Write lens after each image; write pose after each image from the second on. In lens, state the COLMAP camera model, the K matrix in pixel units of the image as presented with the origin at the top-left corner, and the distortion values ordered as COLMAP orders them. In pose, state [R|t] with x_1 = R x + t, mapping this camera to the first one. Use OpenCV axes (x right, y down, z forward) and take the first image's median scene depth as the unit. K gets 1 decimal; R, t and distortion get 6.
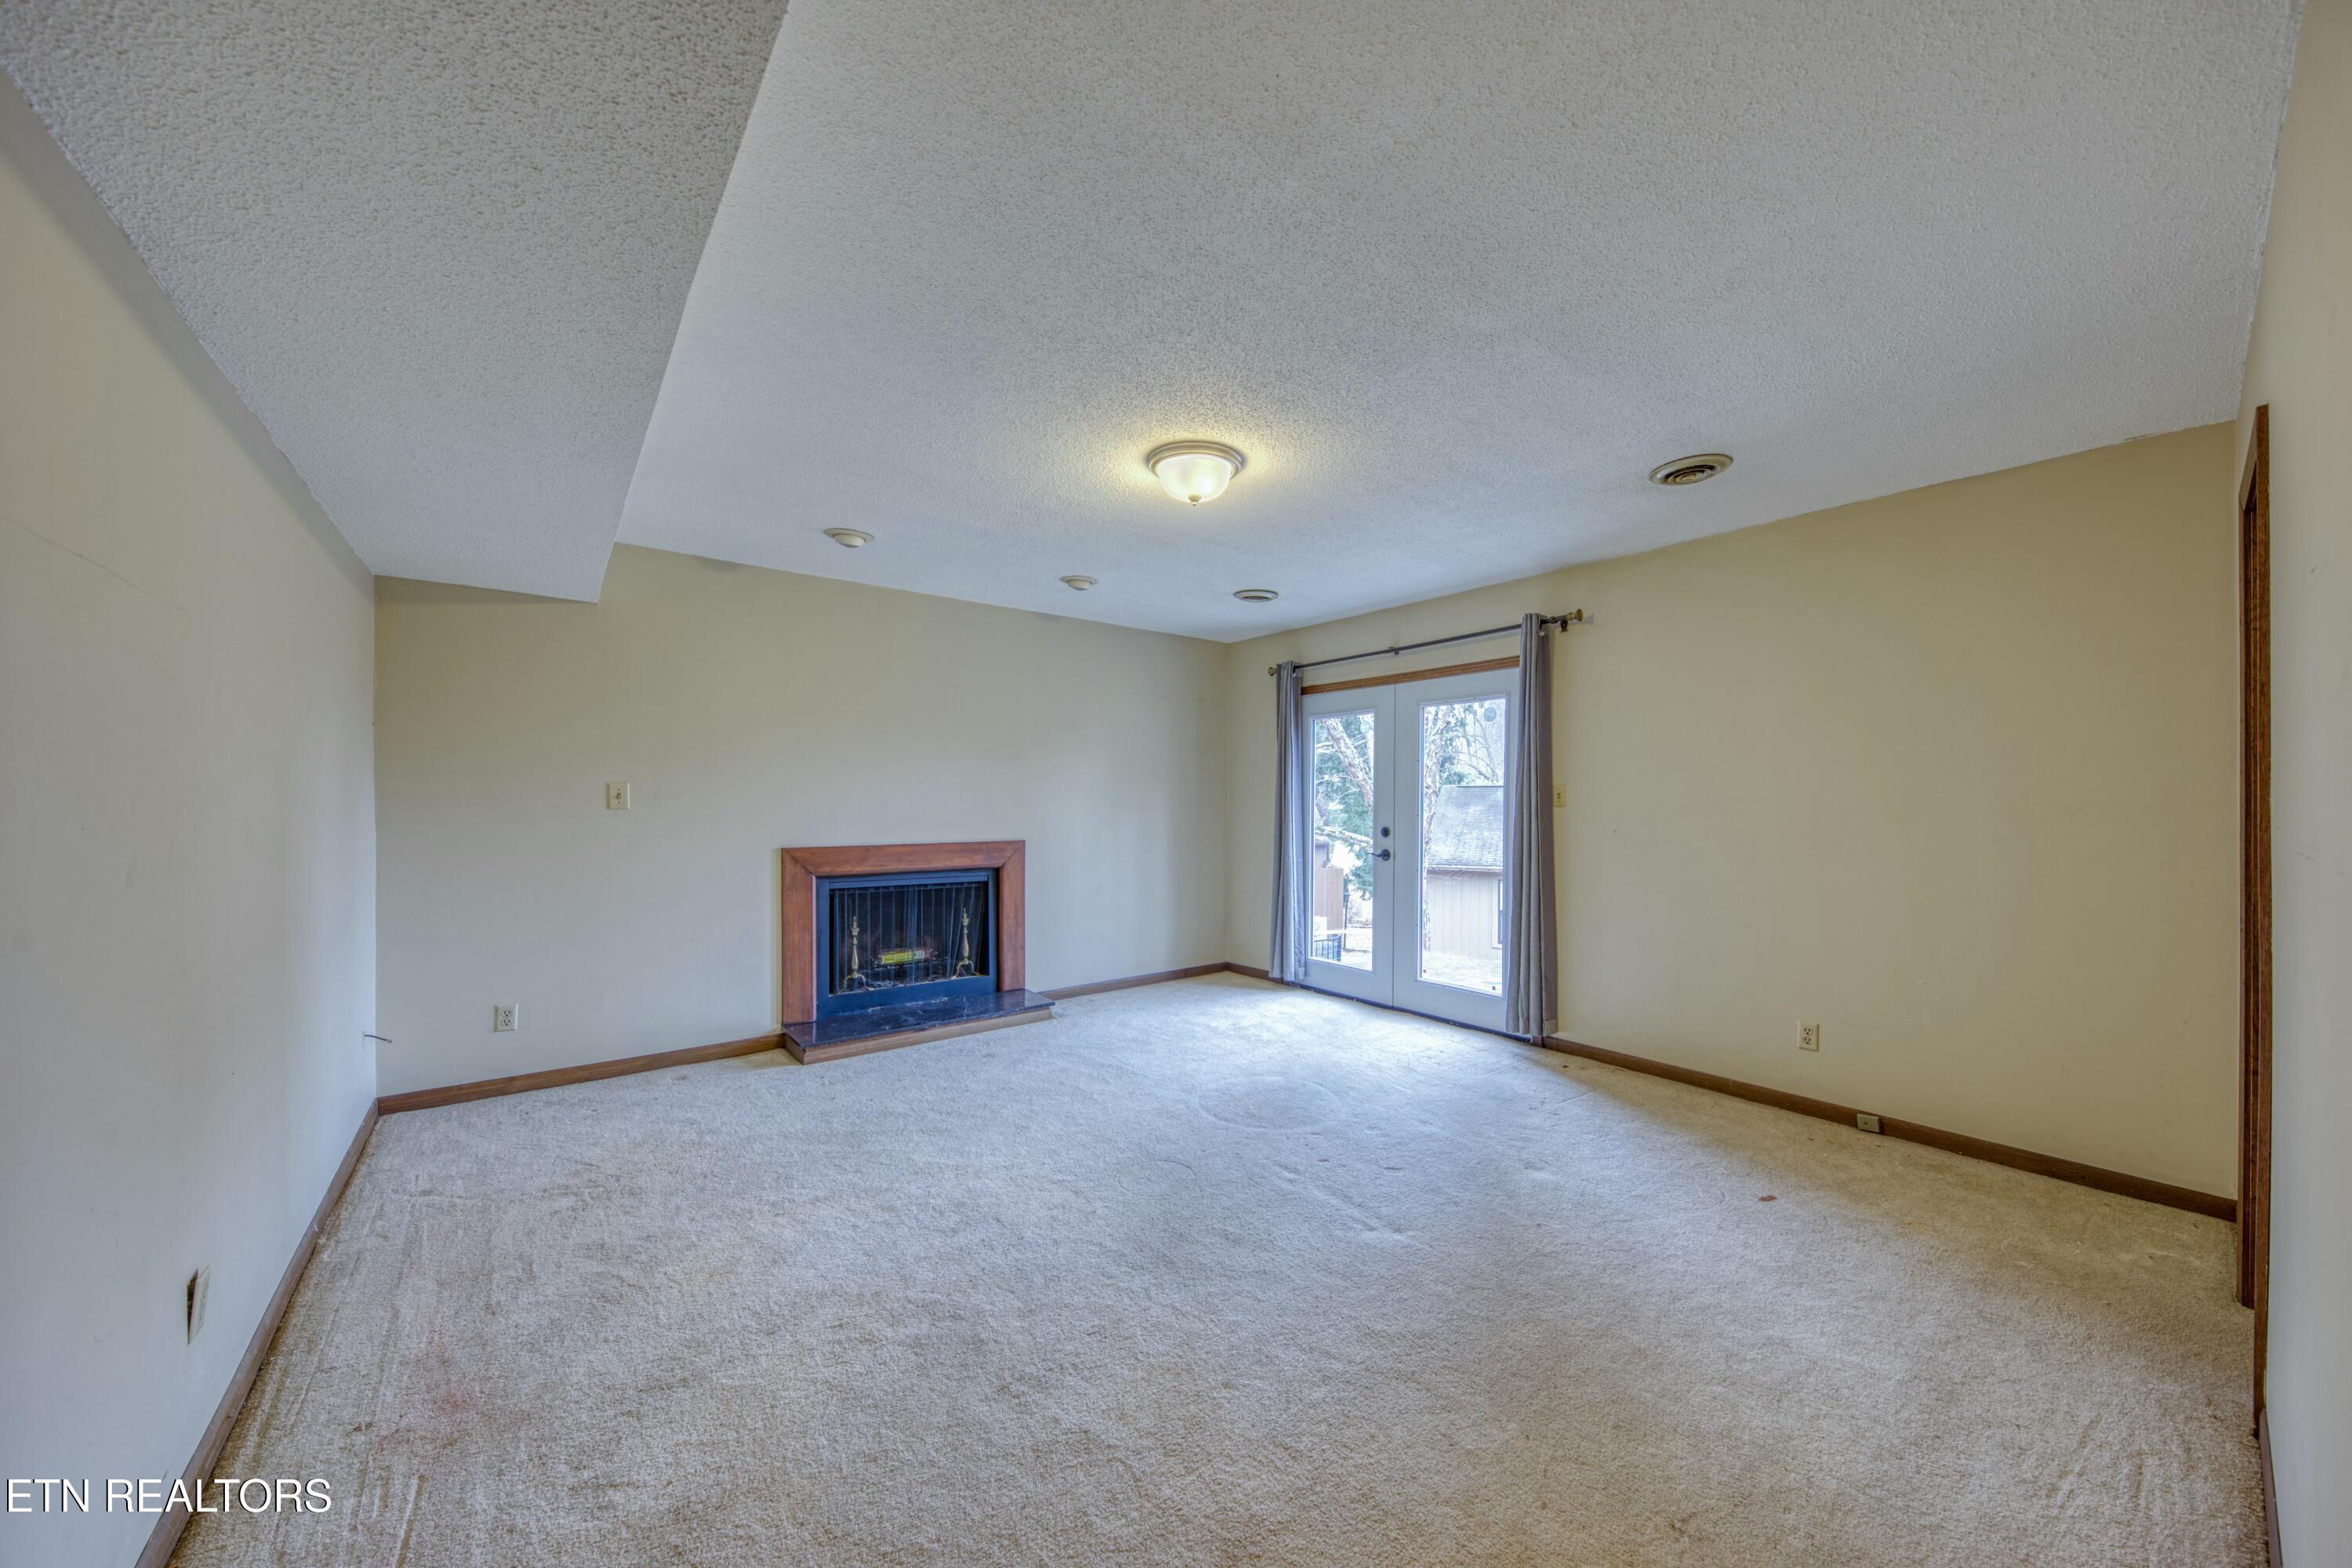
lens RADIAL K [[814.2, 0, 1200.3], [0, 814.2, 788.5], [0, 0, 1]] dist [0.000997, -0.000098]
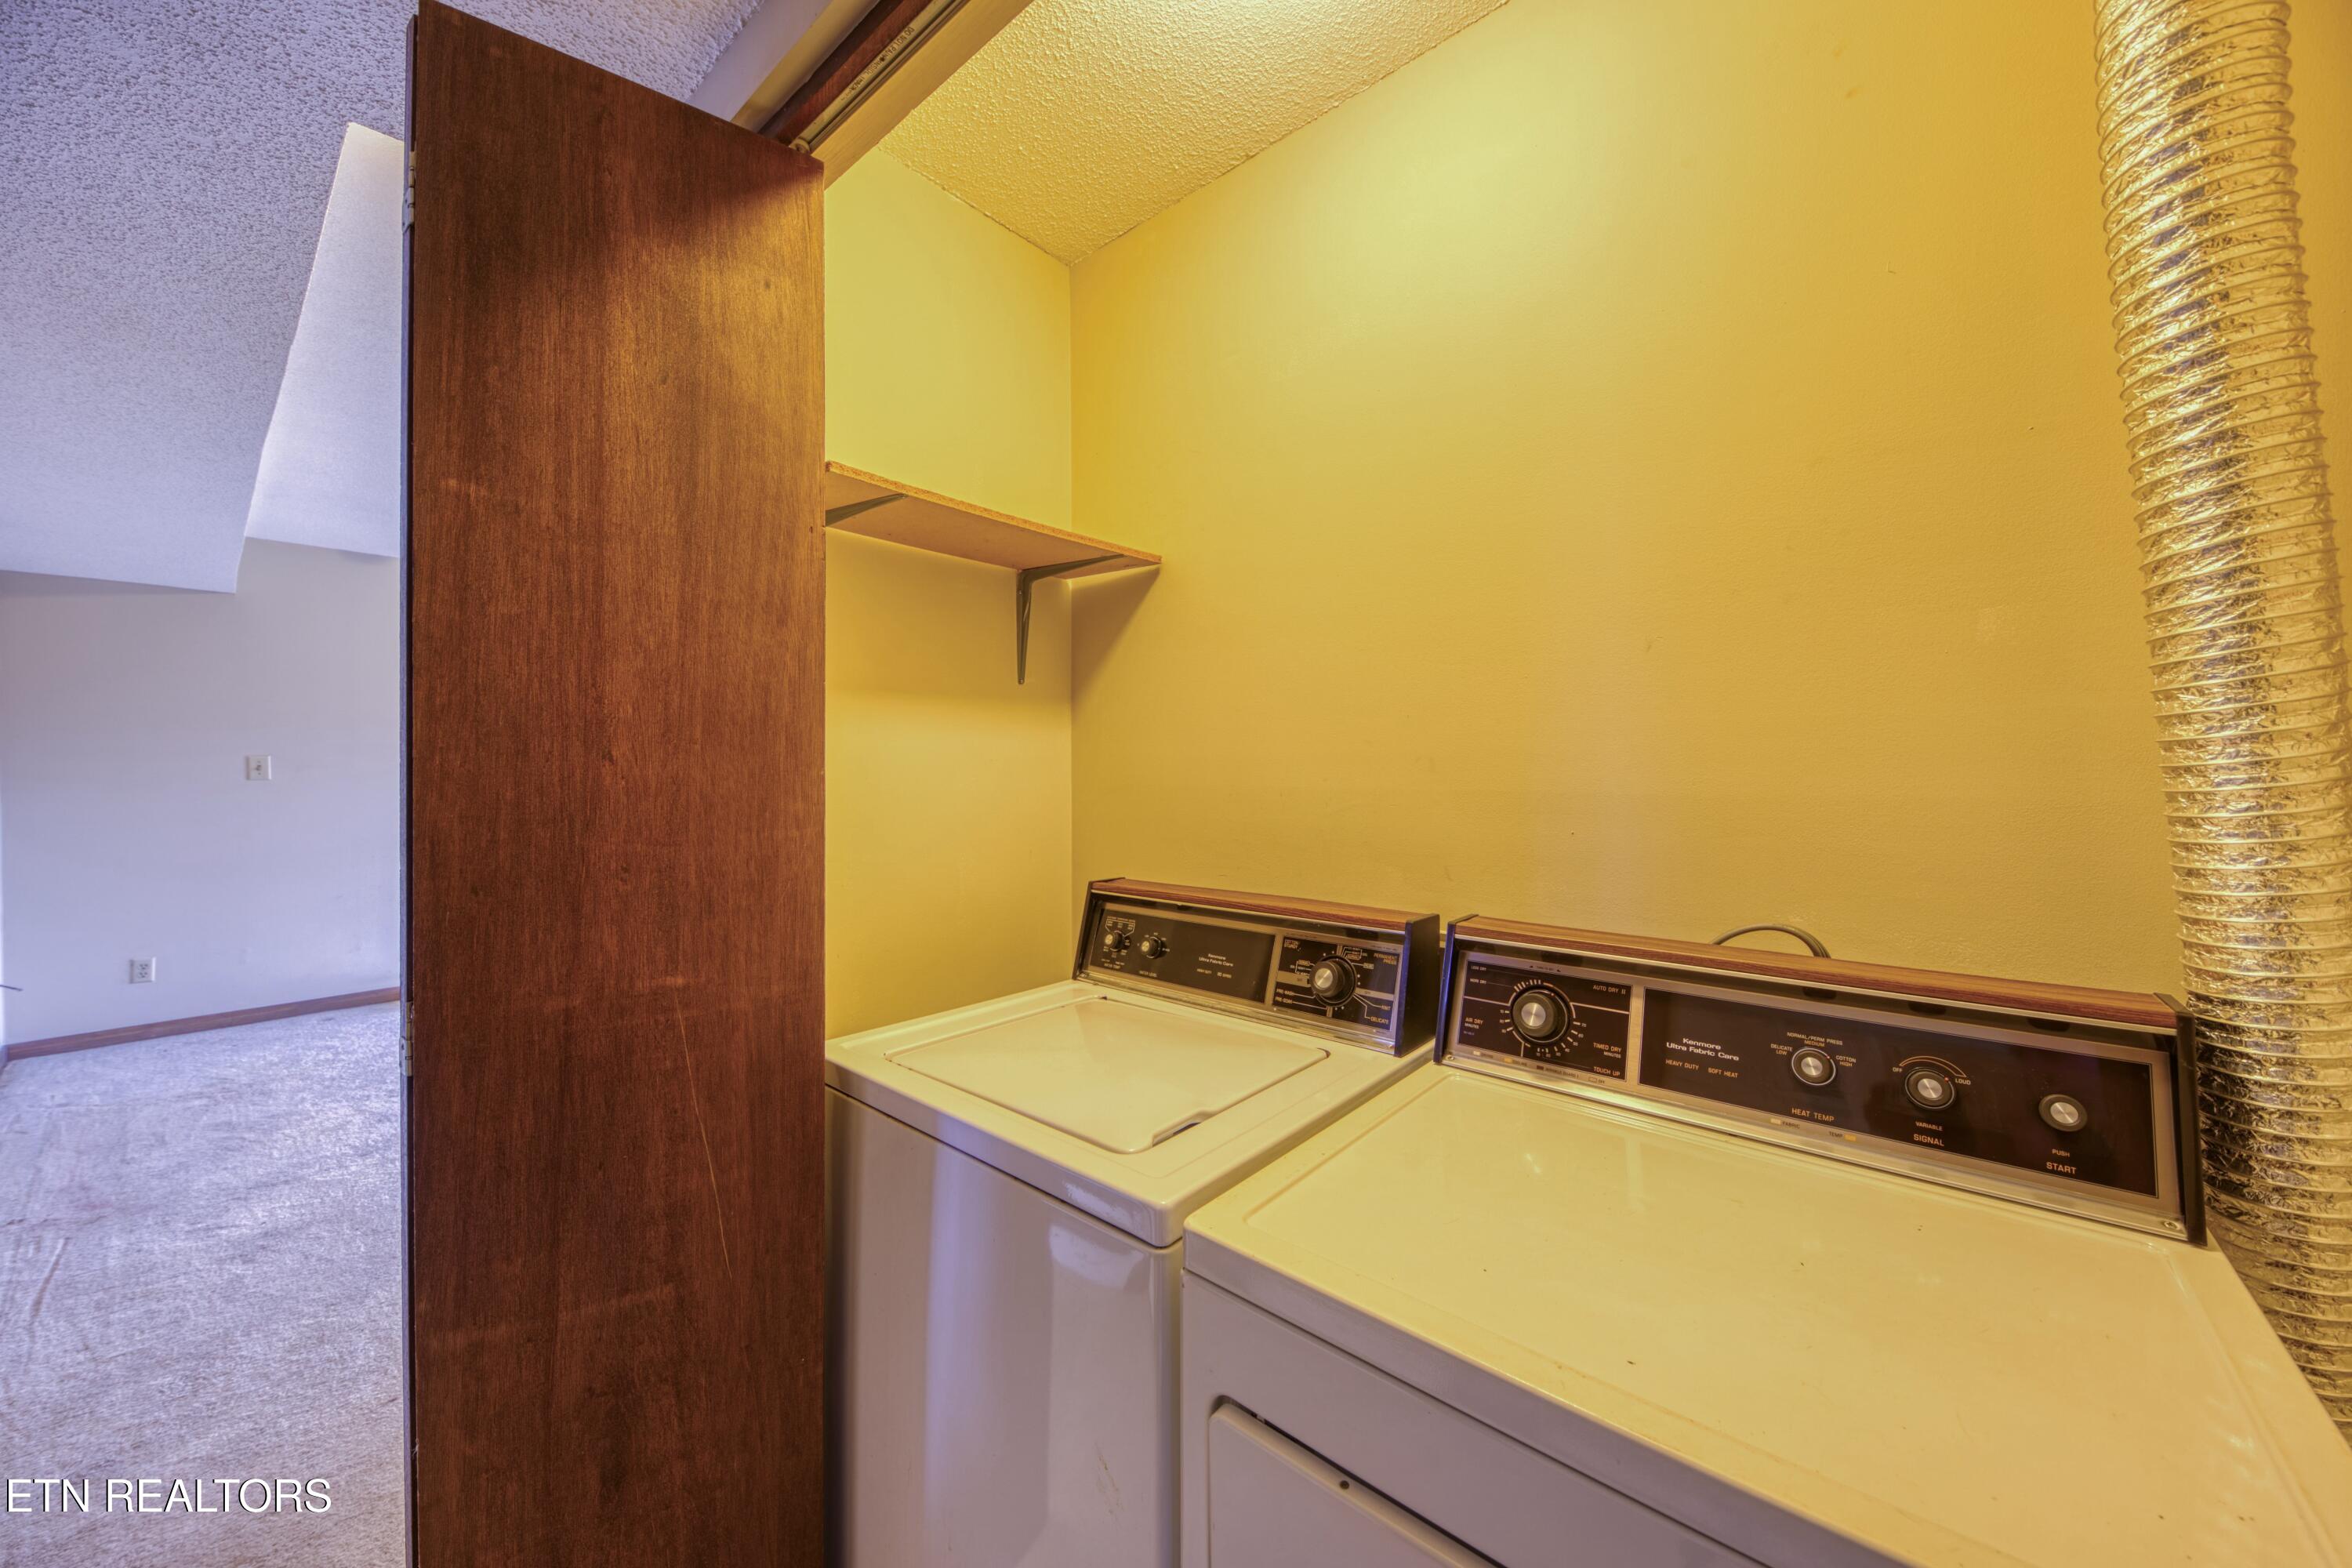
lens RADIAL K [[850.0, 0, 1145.2], [0, 850.0, 780.7], [0, 0, 1]] dist [0.000131, -0.000059]
pose [[0.987904, -0.003362, 0.155031, 0.269530], [0.000015, 0.999767, 0.021583, 0.001552], [-0.155068, -0.021320, 0.987674, -0.295234]]
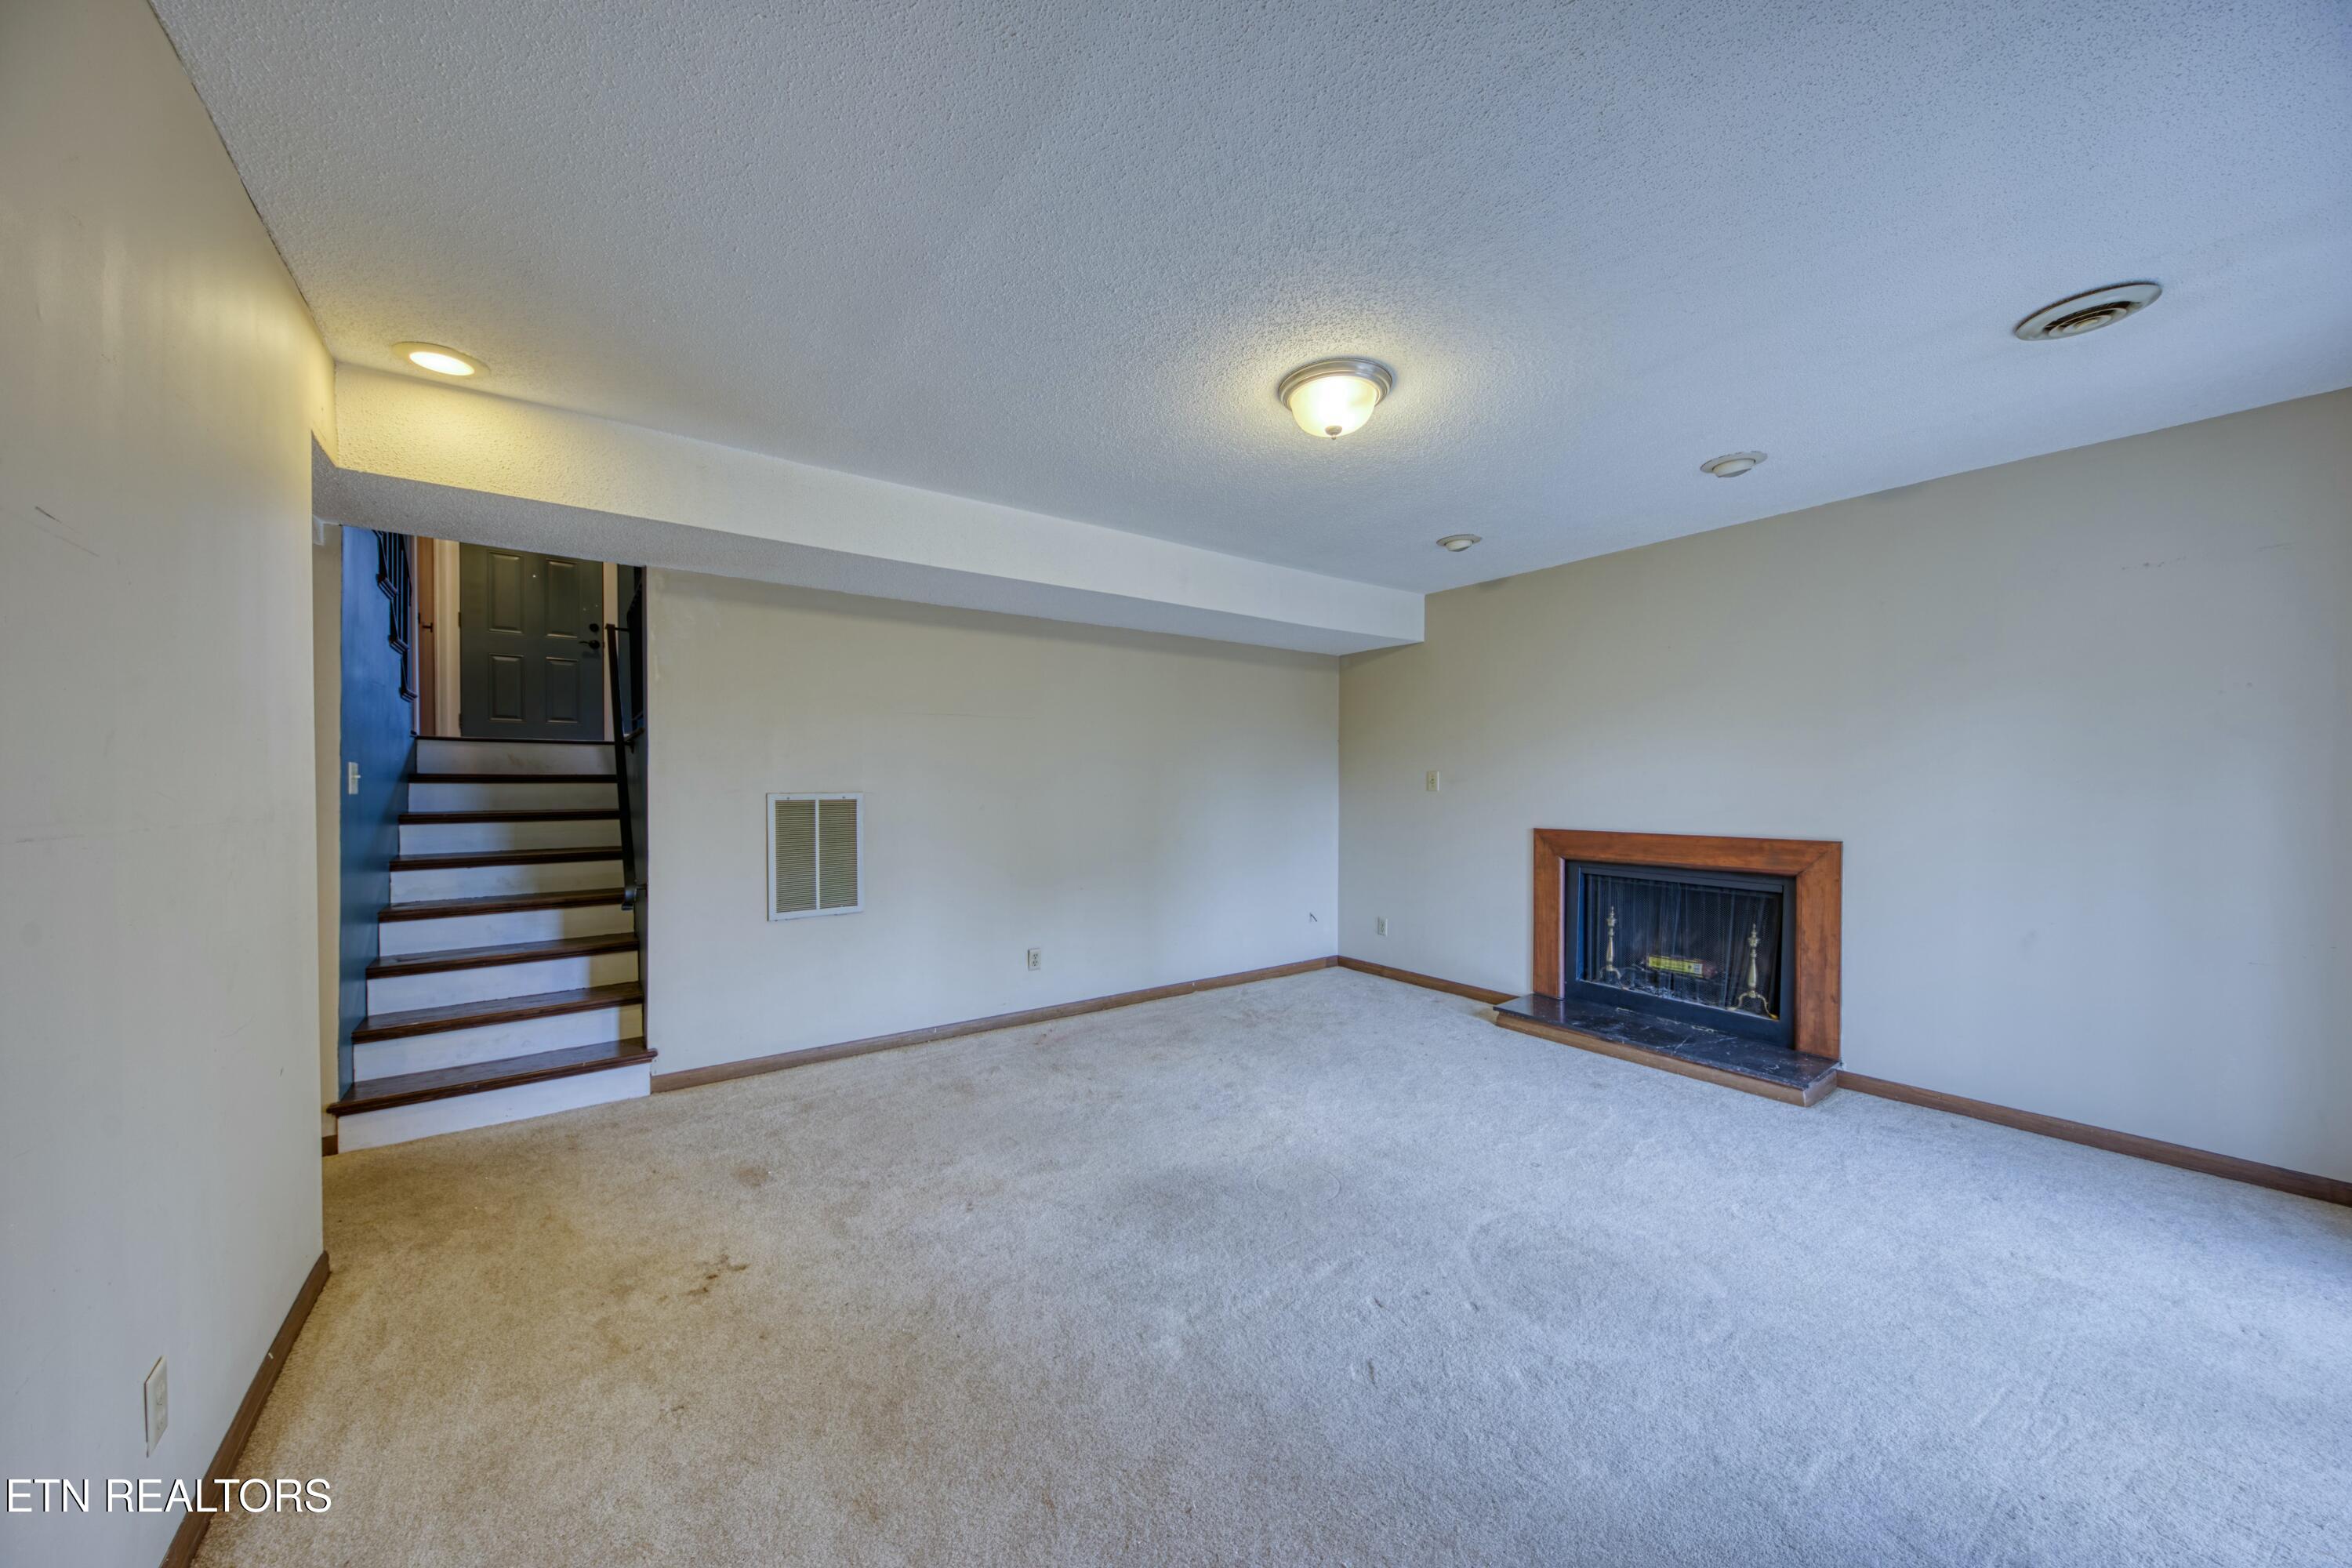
lens RADIAL K [[814.2, 0, 1200.3], [0, 814.2, 788.5], [0, 0, 1]] dist [0.000997, -0.000098]
pose [[-0.036022, 0.001480, -0.999350, 0.608011], [0.015482, 0.999880, 0.000923, 0.014214], [0.999231, -0.015439, -0.036040, 0.636419]]
